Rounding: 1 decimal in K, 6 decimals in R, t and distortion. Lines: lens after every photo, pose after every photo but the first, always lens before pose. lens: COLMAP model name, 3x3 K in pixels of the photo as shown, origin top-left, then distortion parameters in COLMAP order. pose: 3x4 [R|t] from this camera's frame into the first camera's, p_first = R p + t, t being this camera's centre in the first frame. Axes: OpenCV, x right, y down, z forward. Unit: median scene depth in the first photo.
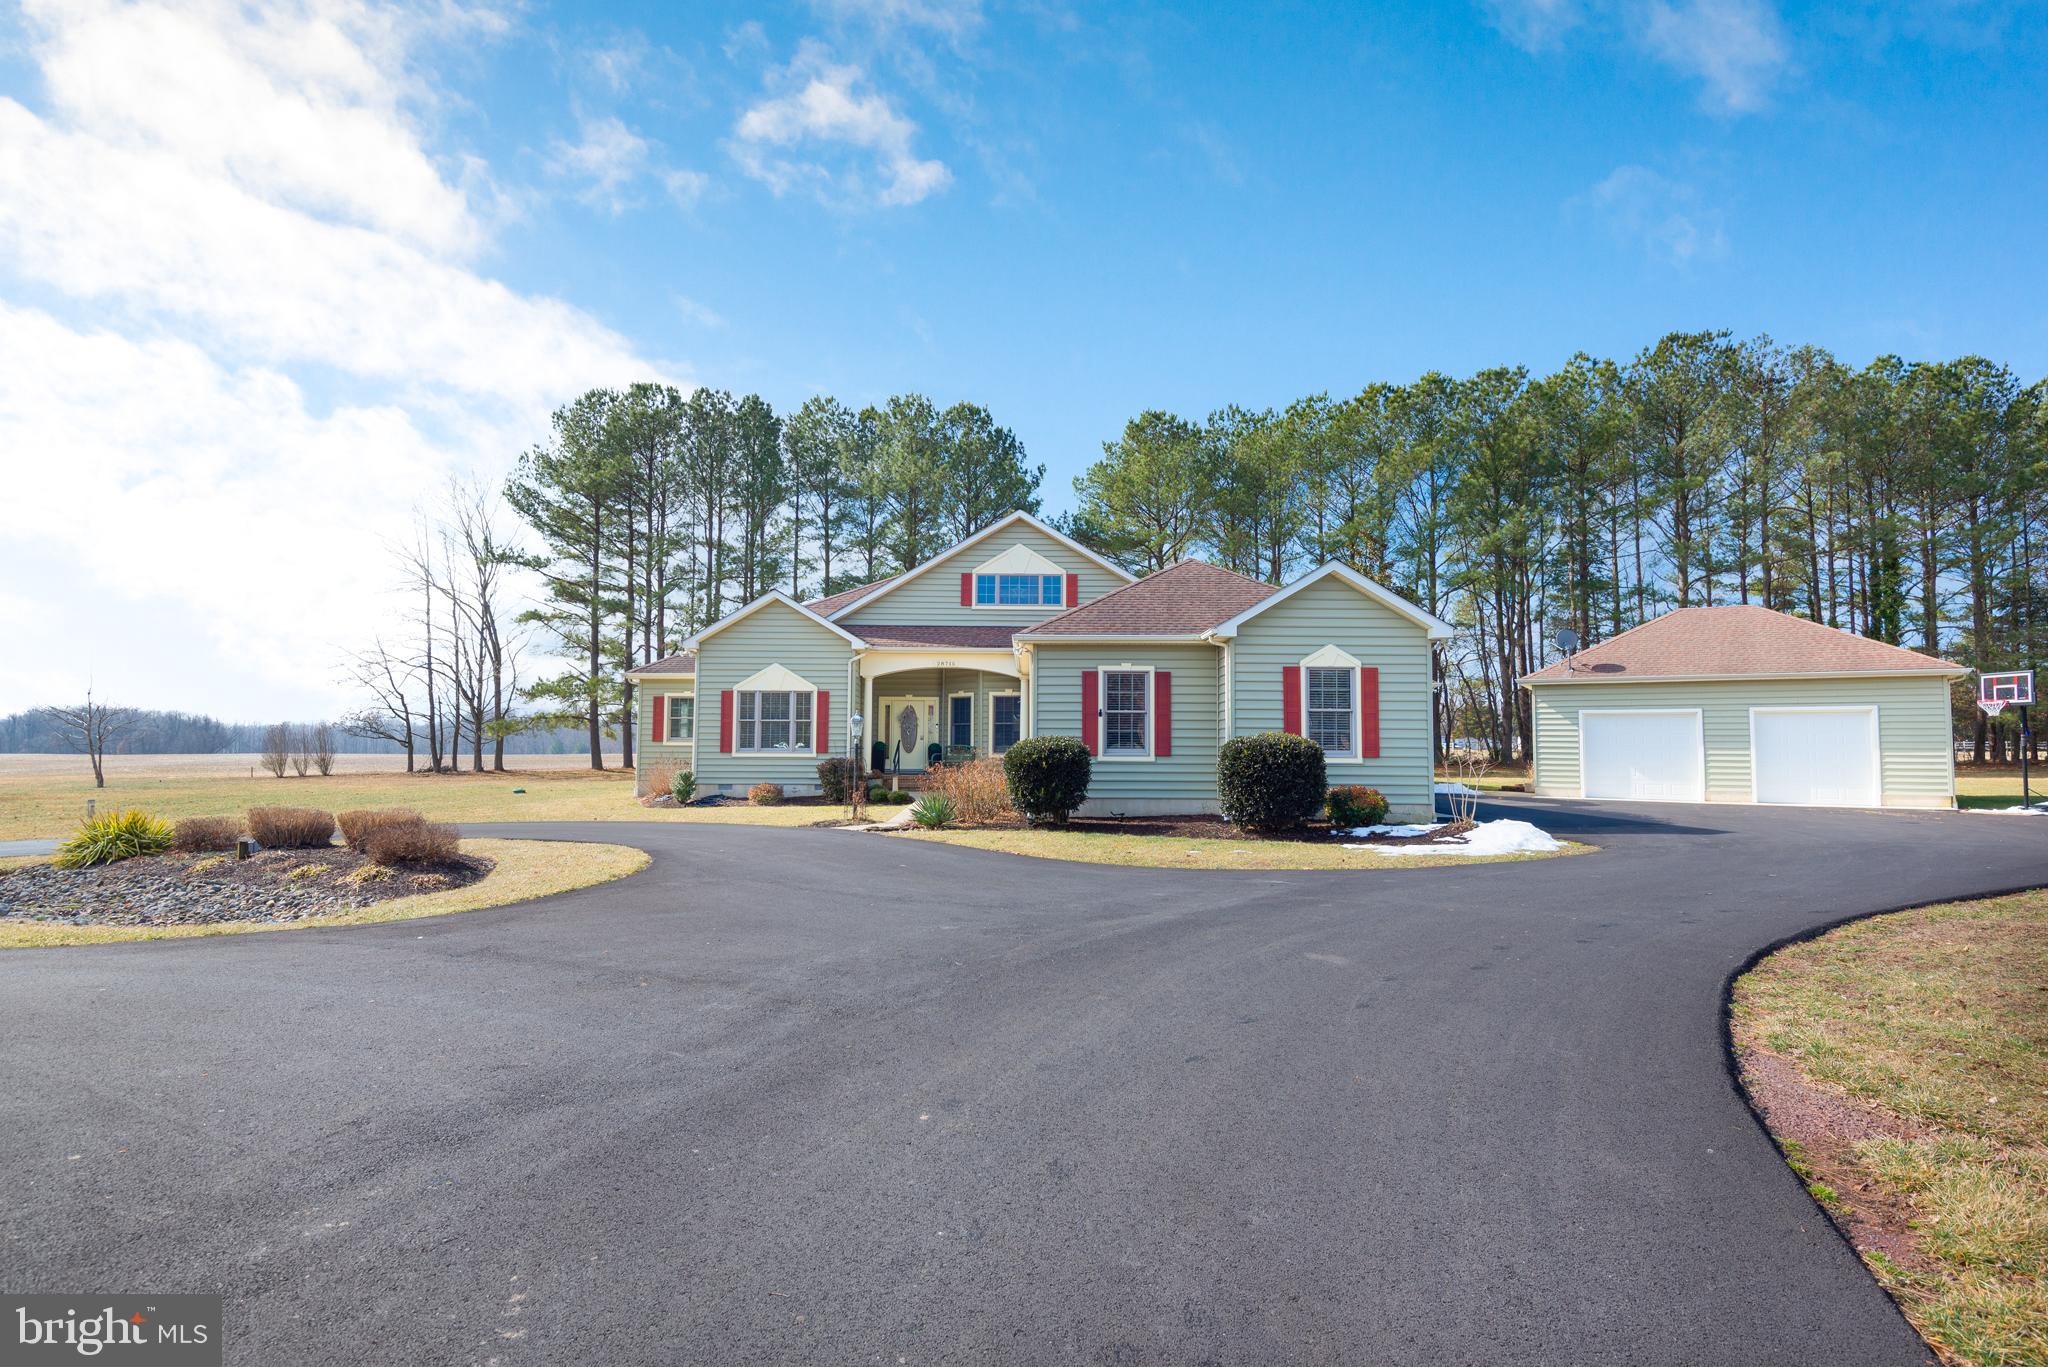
lens RADIAL K [[1058.9, 0, 1025.4], [0, 1058.9, 696.7], [0, 0, 1]] dist [0.019096, -0.000091]
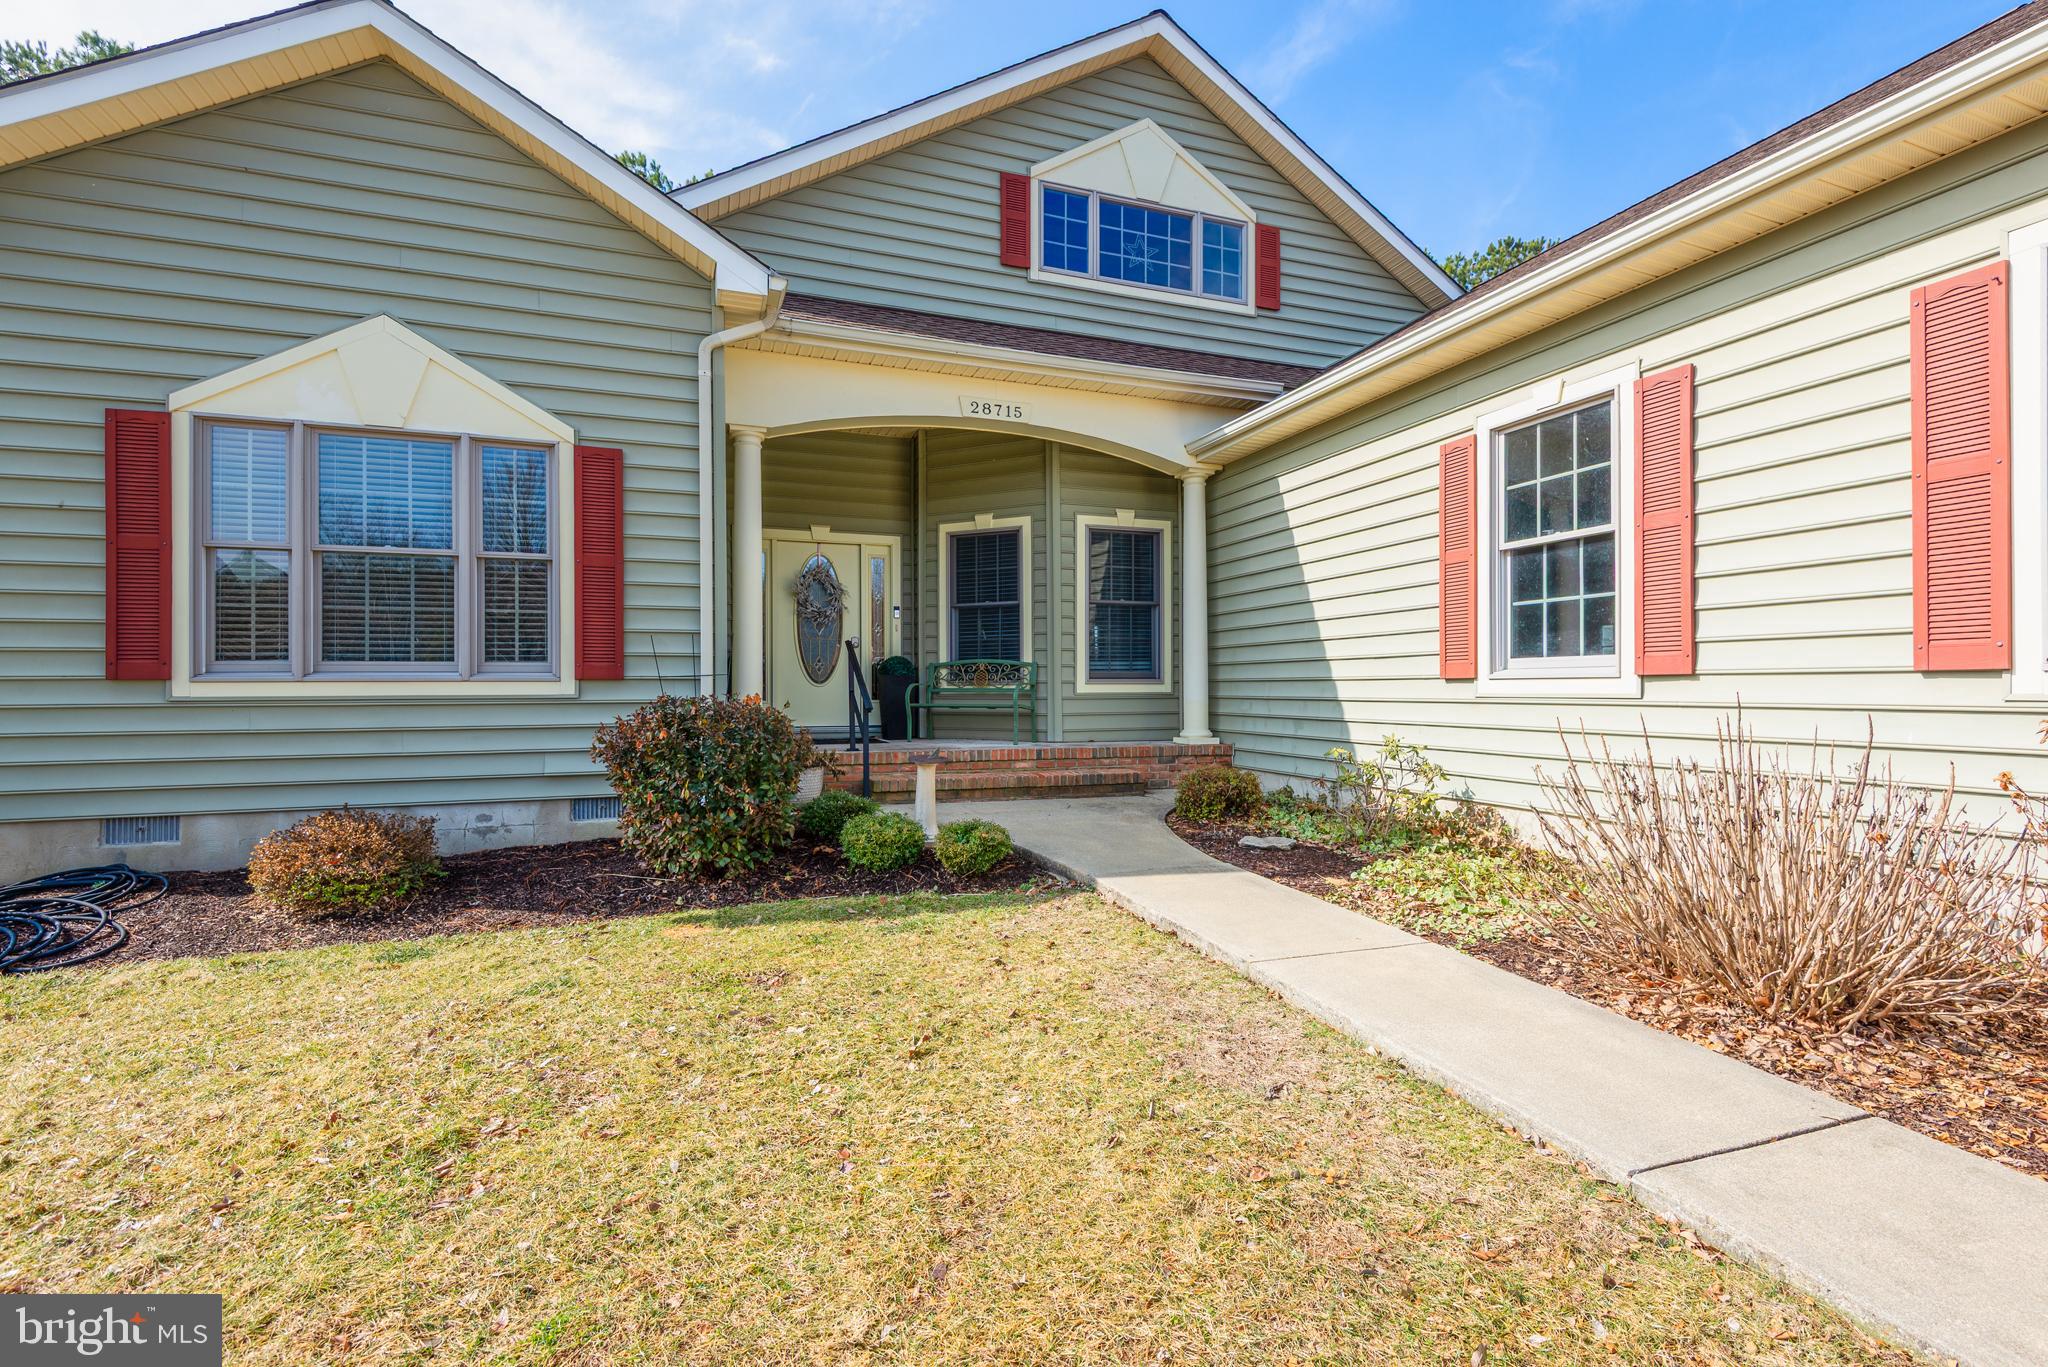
lens RADIAL K [[911.7, 0, 1021.0], [0, 911.7, 693.6], [0, 0, 1]] dist [0.019160, -0.000115]
pose [[0.938860, -0.013145, 0.344048, -0.163157], [-0.004972, 0.998649, 0.051723, 0.041727], [-0.344263, -0.050271, 0.937526, 0.709644]]
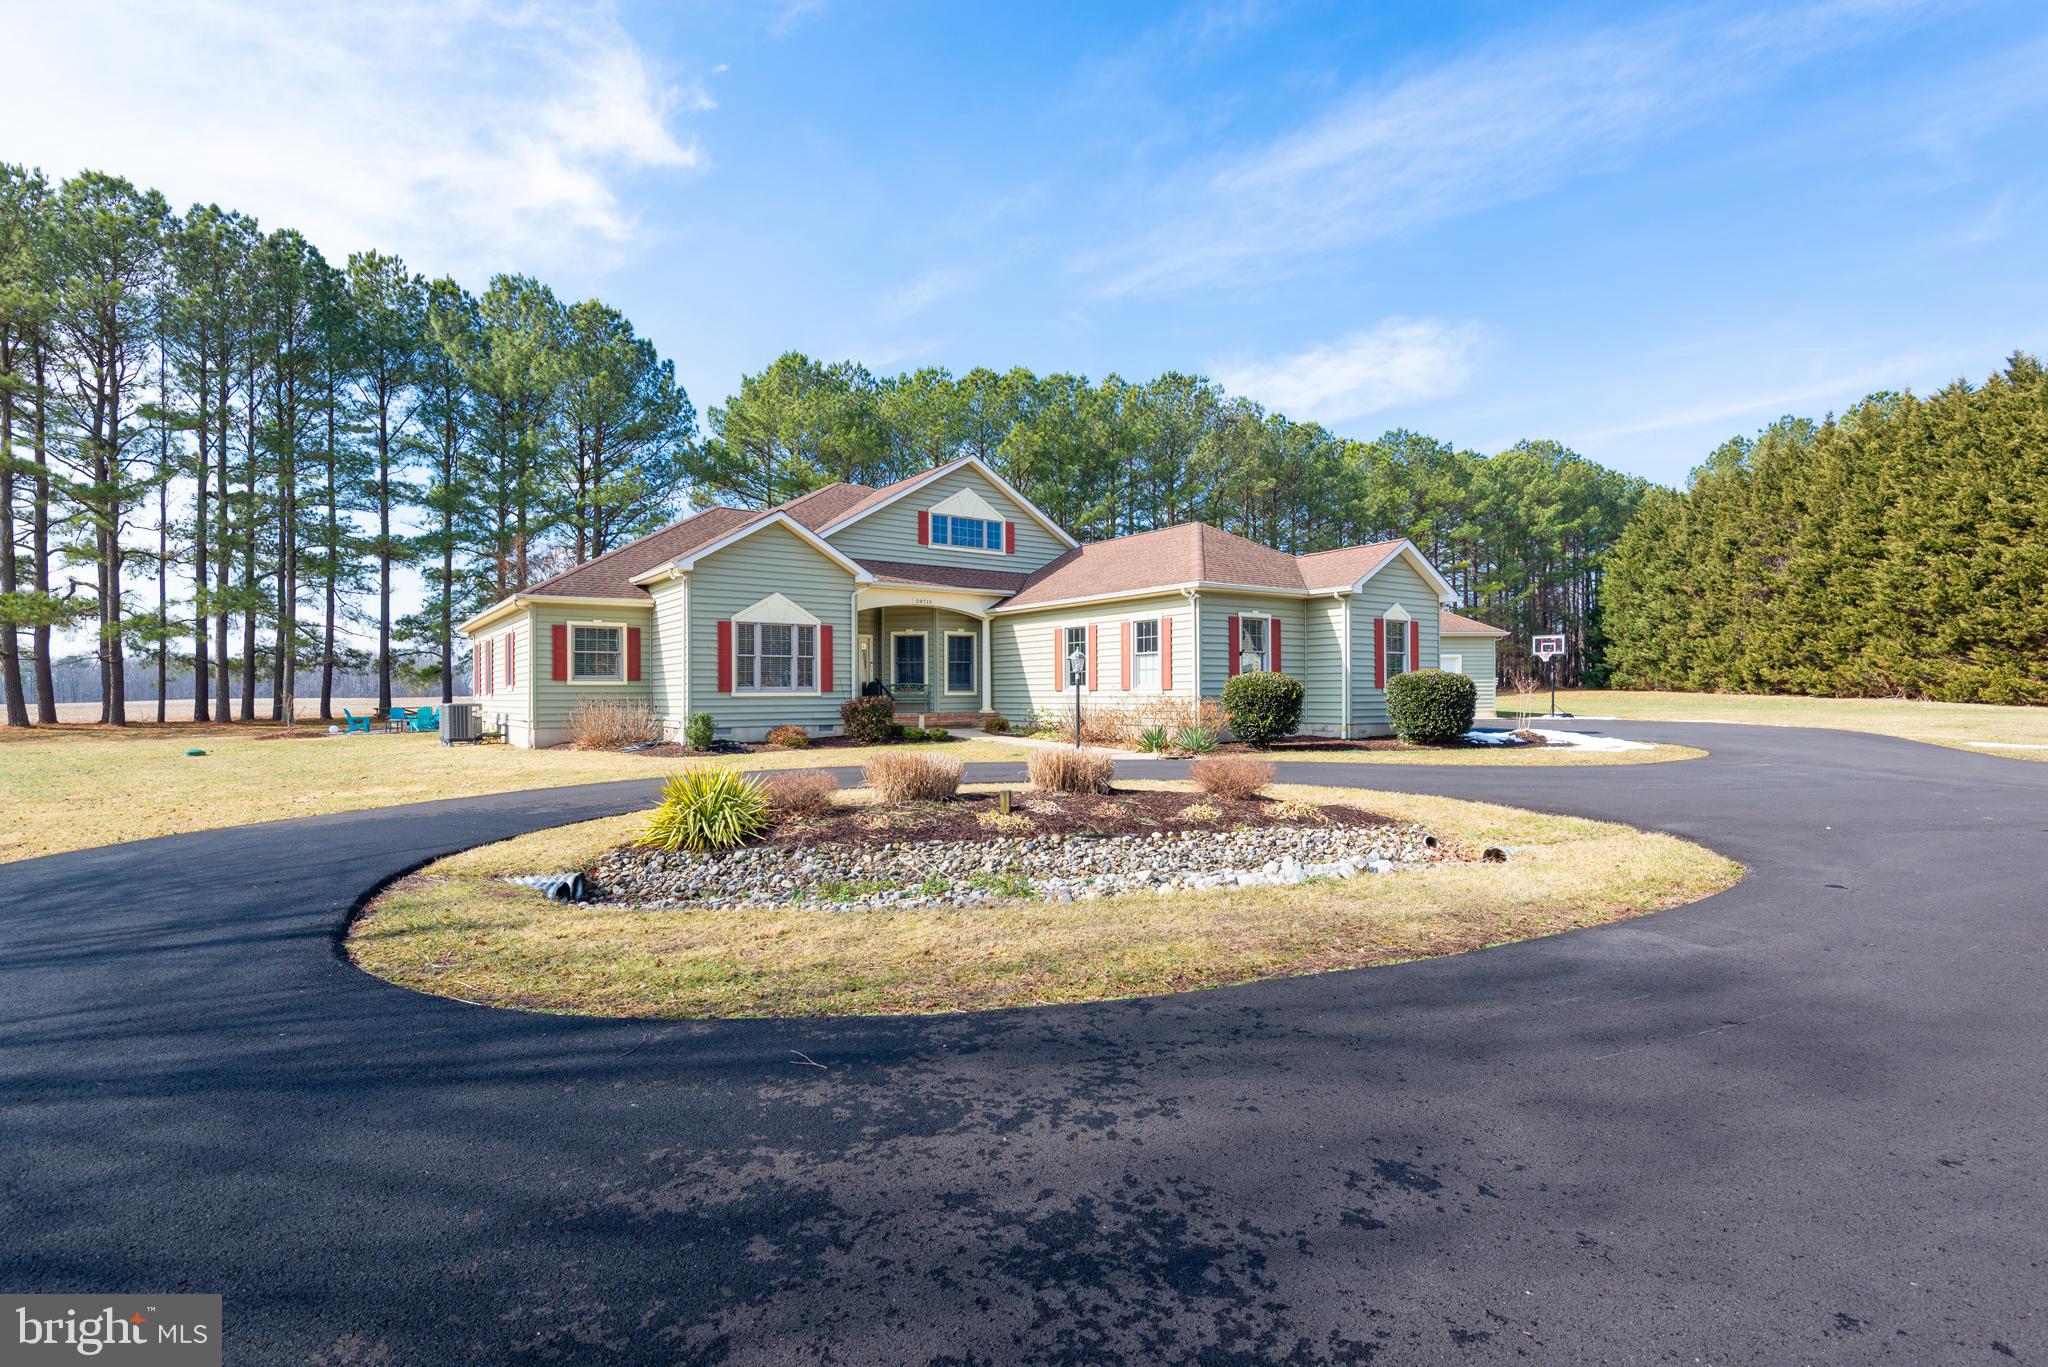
lens RADIAL K [[1013.2, 0, 1066.0], [0, 1013.2, 686.3], [0, 0, 1]] dist [-0.008877, -0.002421]
pose [[0.783328, -0.007233, 0.621567, -0.551895], [-0.019576, 0.999149, 0.036297, 0.011429], [-0.621300, -0.040600, 0.782520, 0.161536]]
